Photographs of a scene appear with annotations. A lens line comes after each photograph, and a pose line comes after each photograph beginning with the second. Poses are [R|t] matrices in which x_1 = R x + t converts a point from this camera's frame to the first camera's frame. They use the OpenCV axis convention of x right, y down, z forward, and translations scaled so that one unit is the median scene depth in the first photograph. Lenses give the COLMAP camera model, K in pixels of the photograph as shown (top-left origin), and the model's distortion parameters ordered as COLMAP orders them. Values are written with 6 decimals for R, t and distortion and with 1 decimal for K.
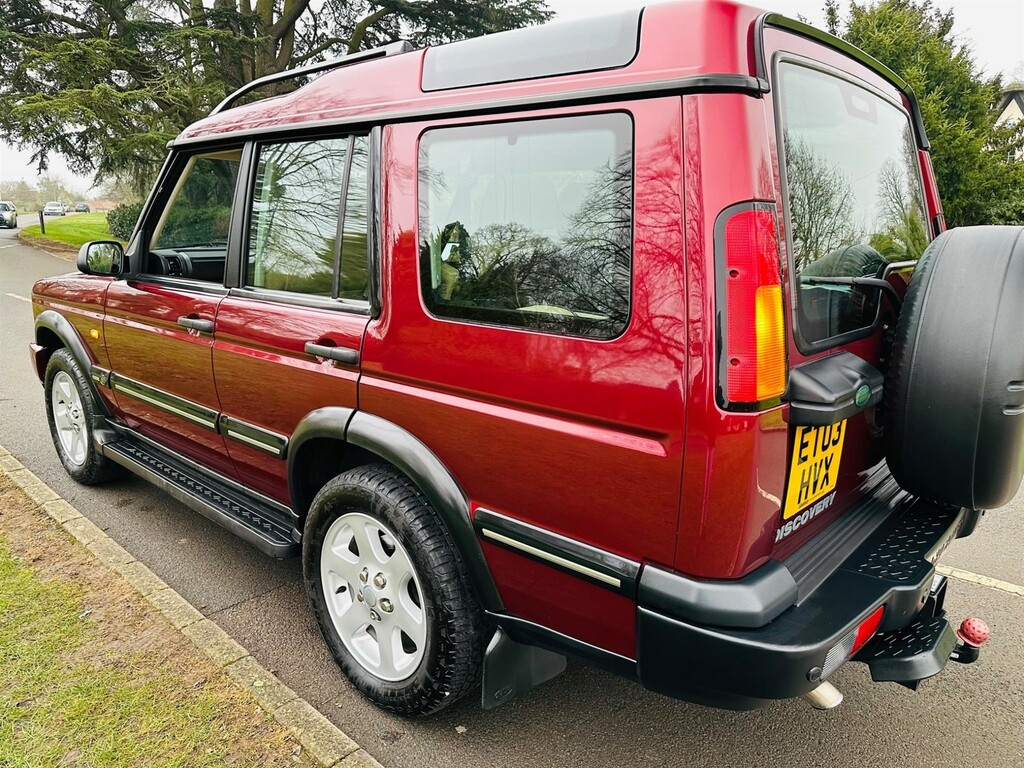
lens RADIAL K [[693.6, 0, 512.0], [0, 693.6, 384.0], [0, 0, 1]] dist [-0.007632, -0.002016]
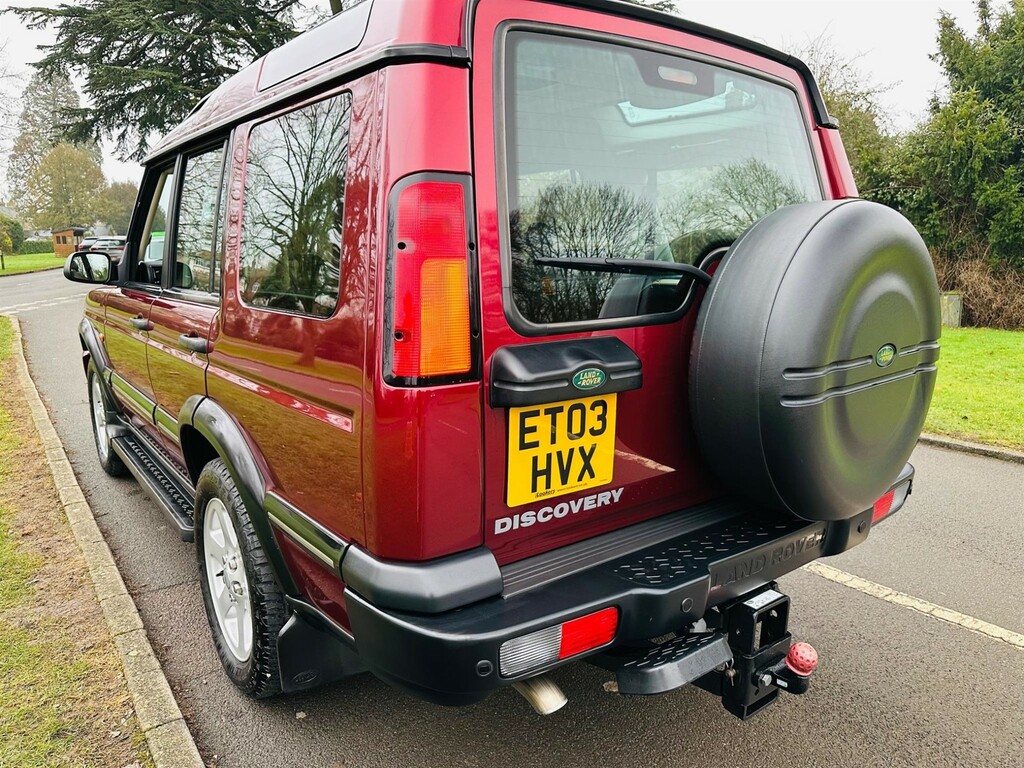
lens RADIAL K [[675.6, 0, 507.5], [0, 675.6, 396.1], [0, 0, 1]] dist [0.114857, -0.176490]
pose [[0.983793, 0.019137, -0.178284, 0.485578], [-0.022081, 0.999650, -0.014543, 0.048345], [0.177944, 0.018244, 0.983872, 0.065327]]
